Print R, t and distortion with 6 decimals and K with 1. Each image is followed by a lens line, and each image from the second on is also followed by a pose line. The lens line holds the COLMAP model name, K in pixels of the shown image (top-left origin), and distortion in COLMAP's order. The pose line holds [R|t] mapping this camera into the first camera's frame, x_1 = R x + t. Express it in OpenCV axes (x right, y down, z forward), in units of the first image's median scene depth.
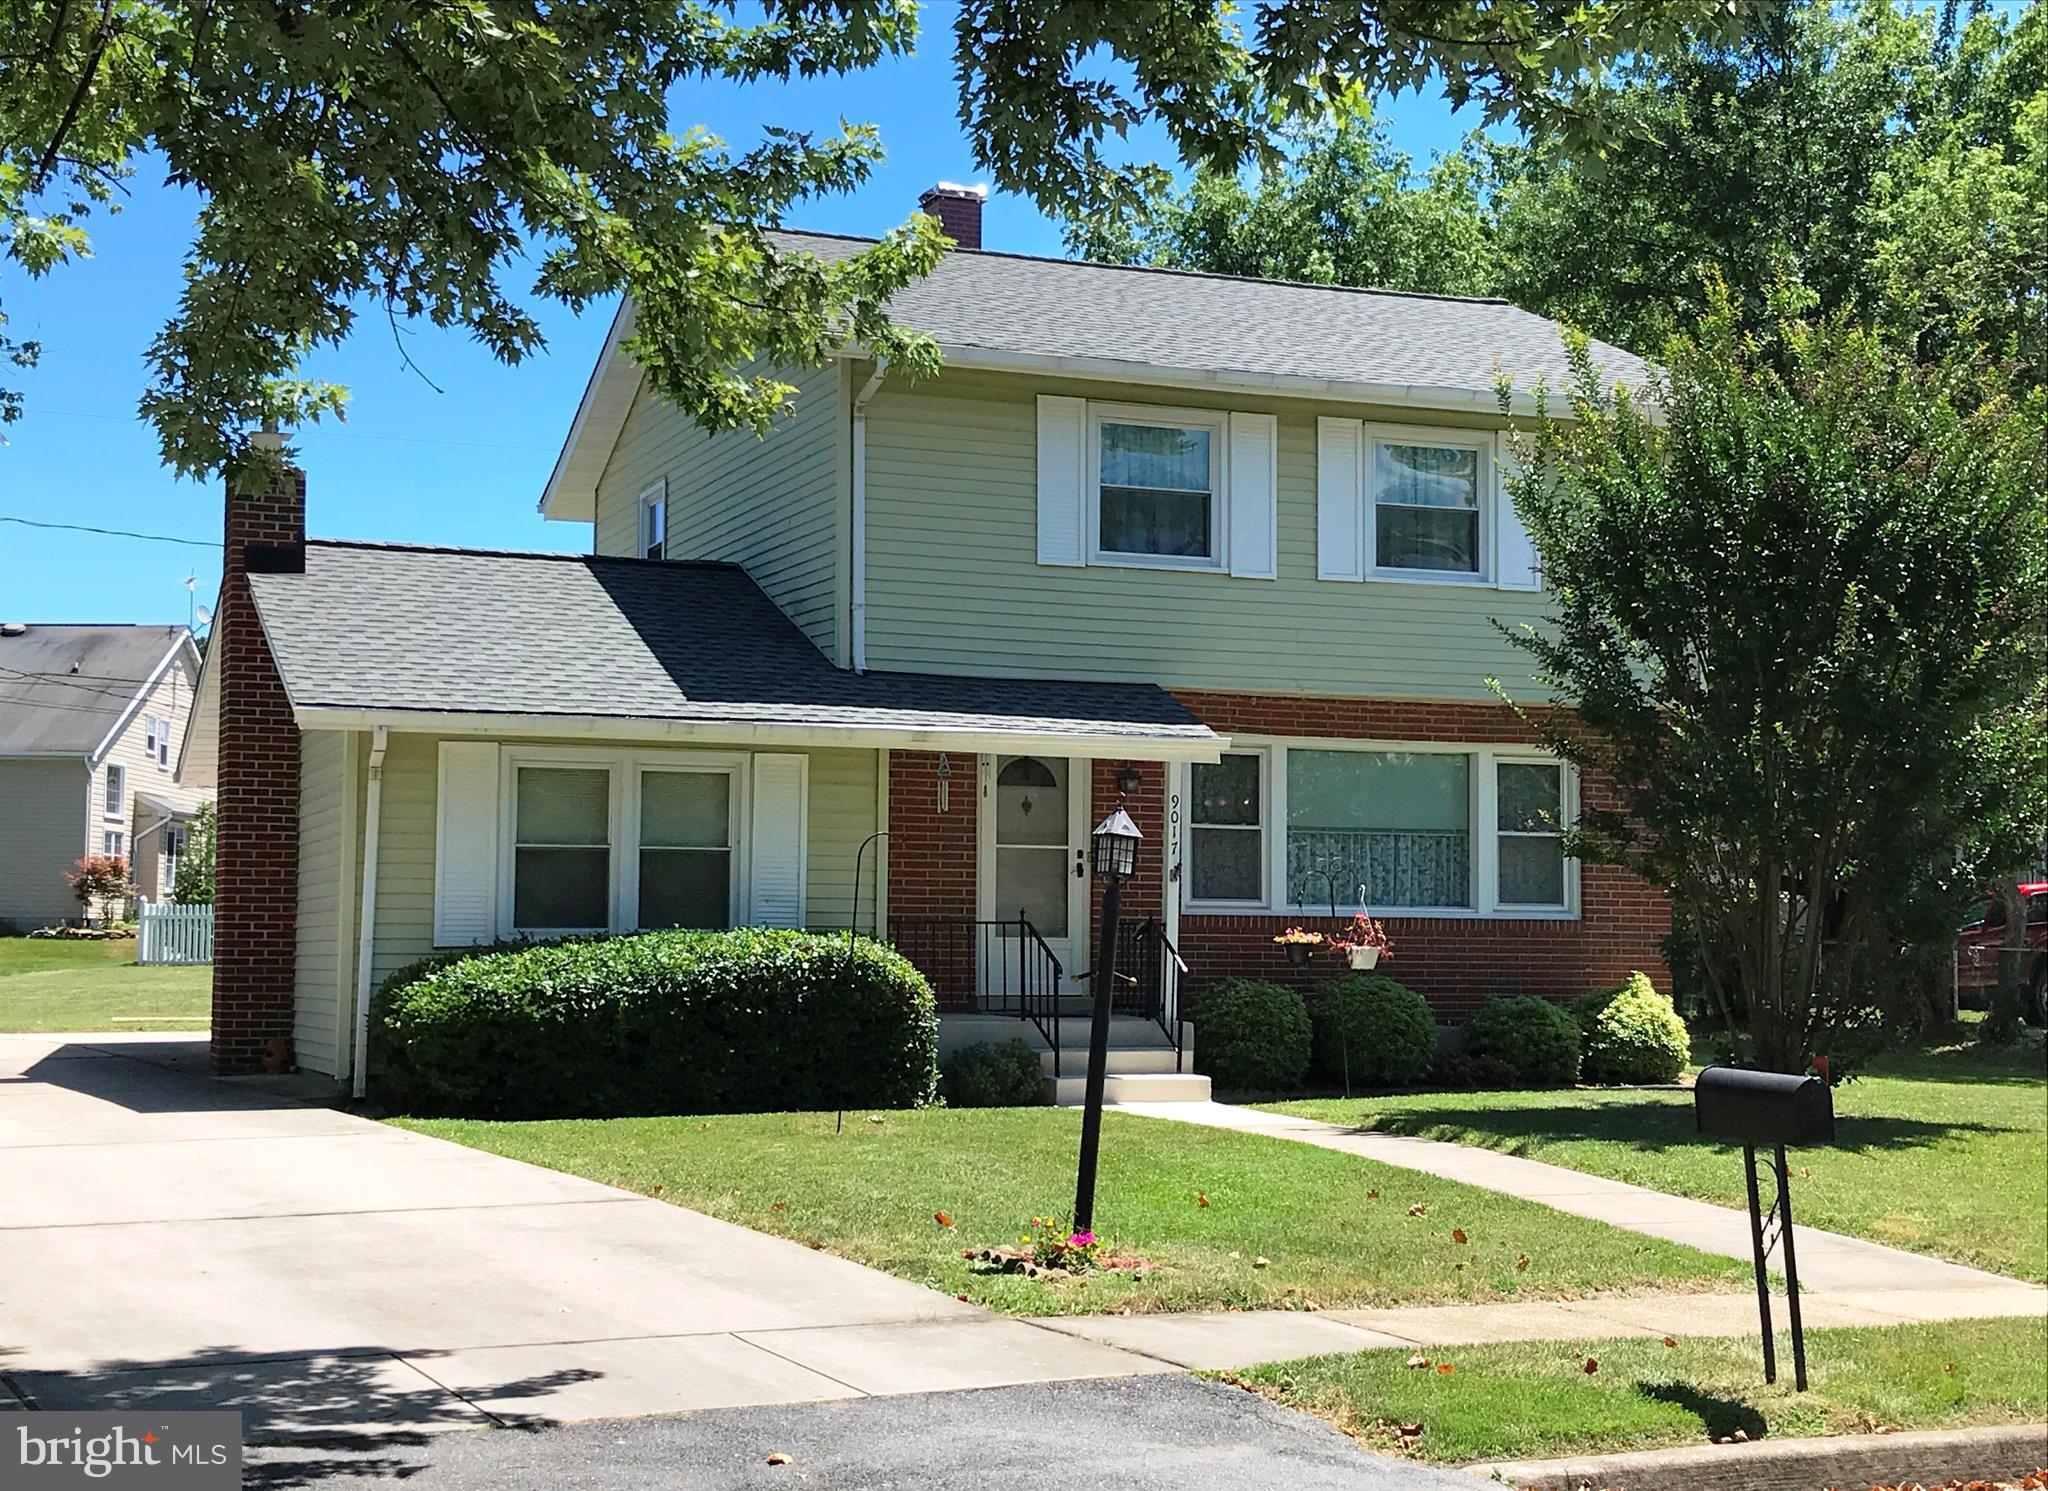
lens RADIAL K [[2982.1, 0, 1030.4], [0, 2982.1, 748.1], [0, 0, 1]] dist [-0.017583, 0.000000]
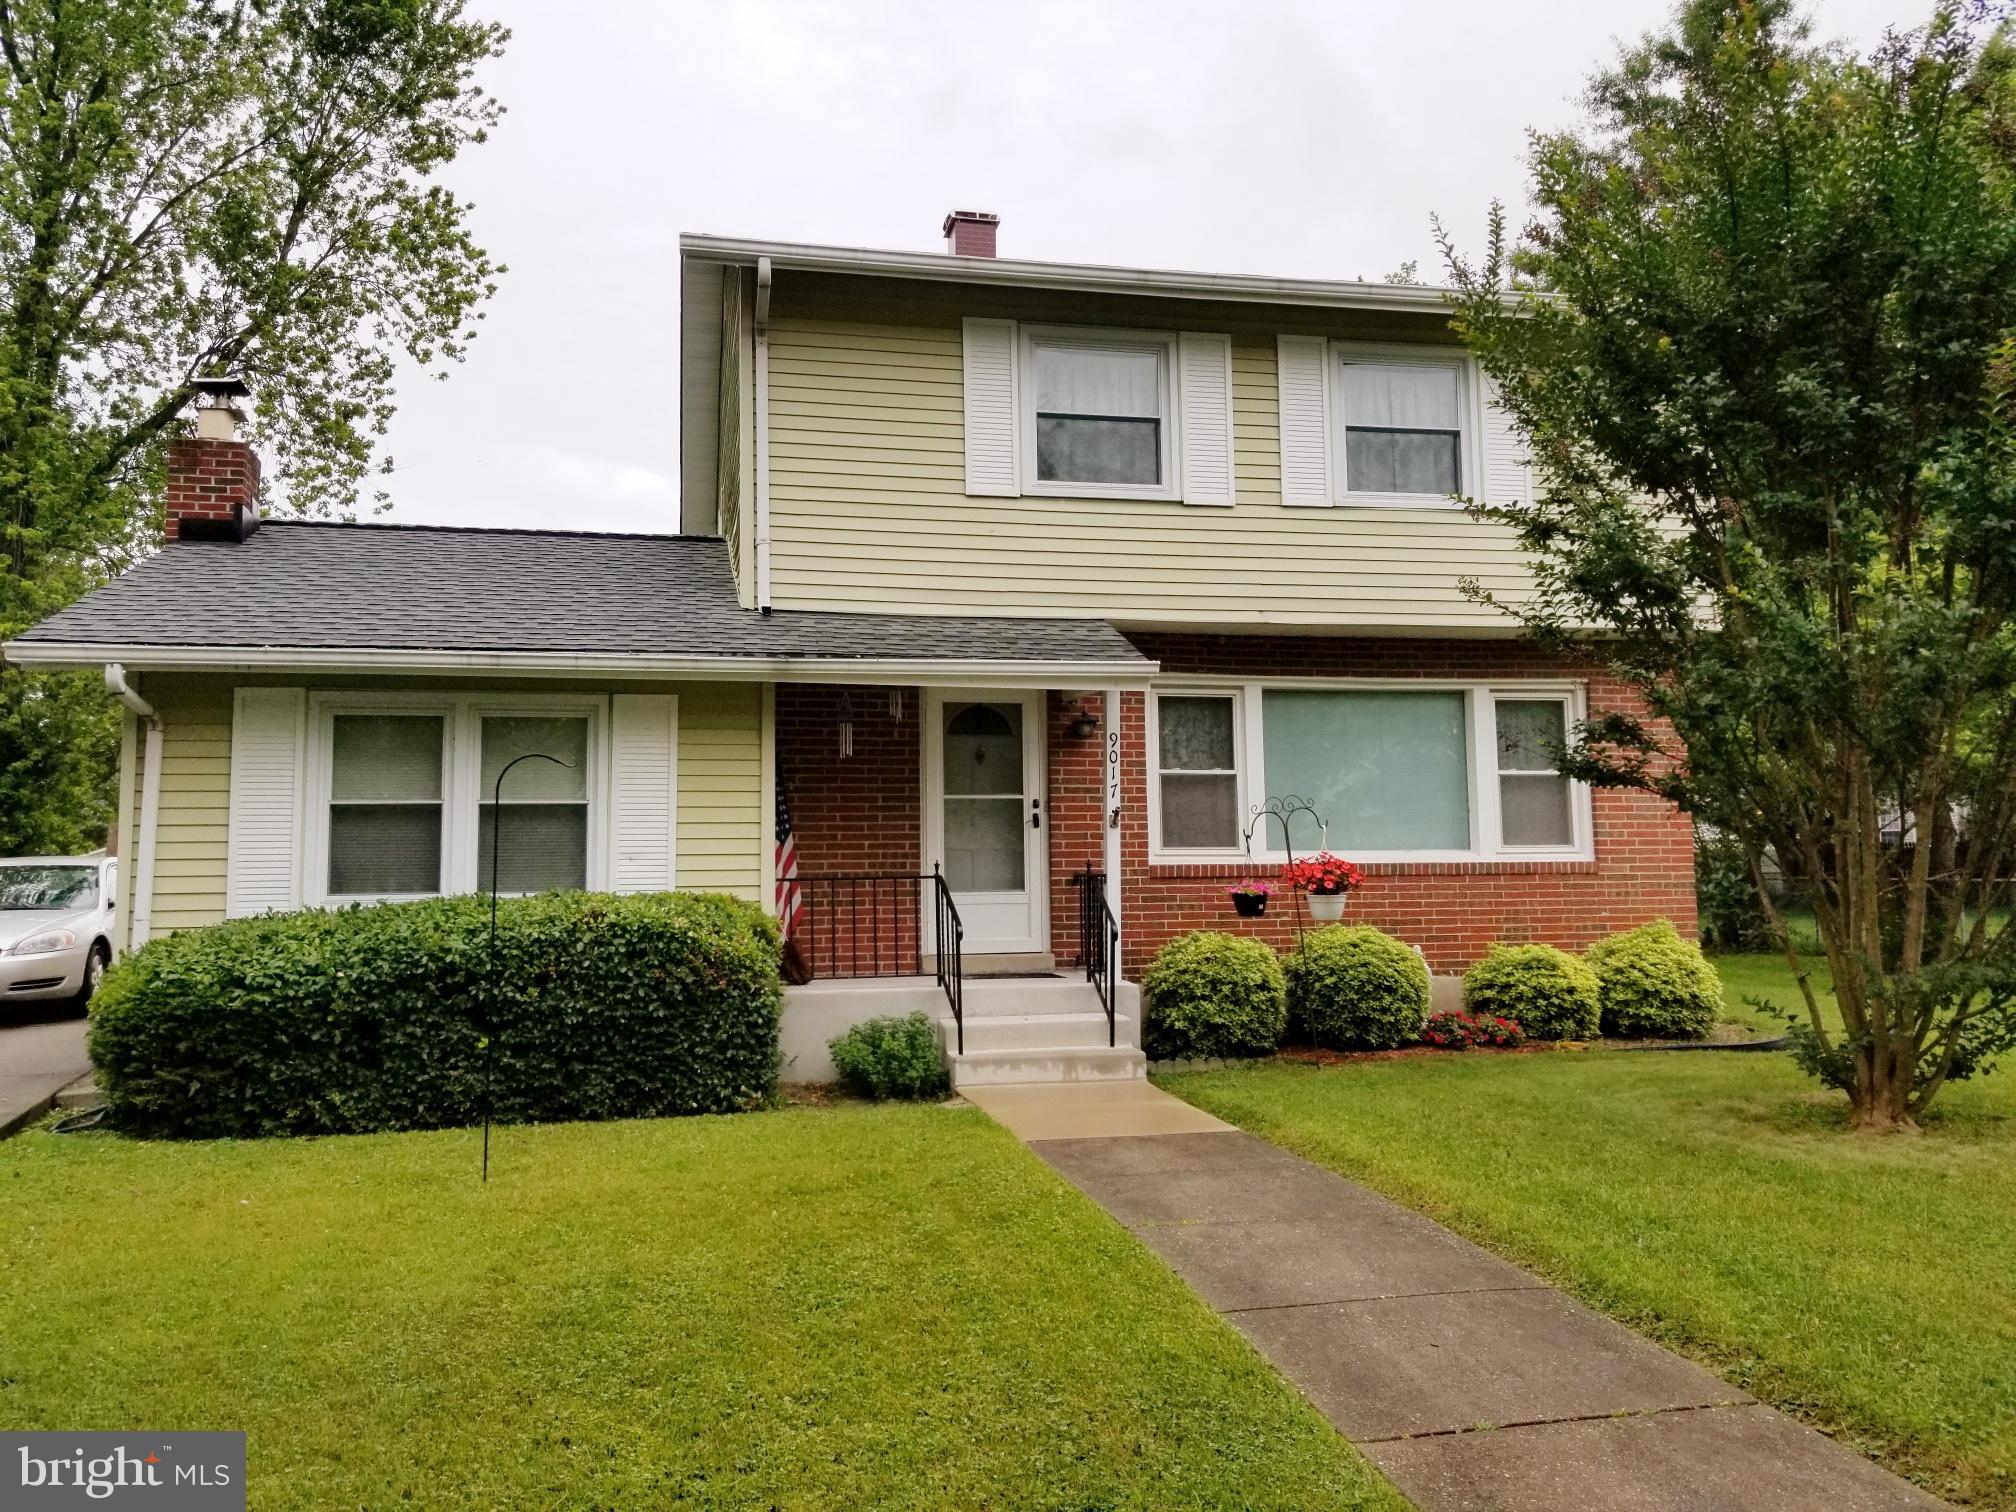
lens RADIAL K [[1621.0, 0, 986.1], [0, 1621.0, 752.7], [0, 0, 1]] dist [0.014577, -0.013245]
pose [[0.982970, -0.035041, -0.180393, 0.093624], [0.031564, 0.999257, -0.022110, 0.029874], [0.181034, 0.016039, 0.983346, 0.479820]]
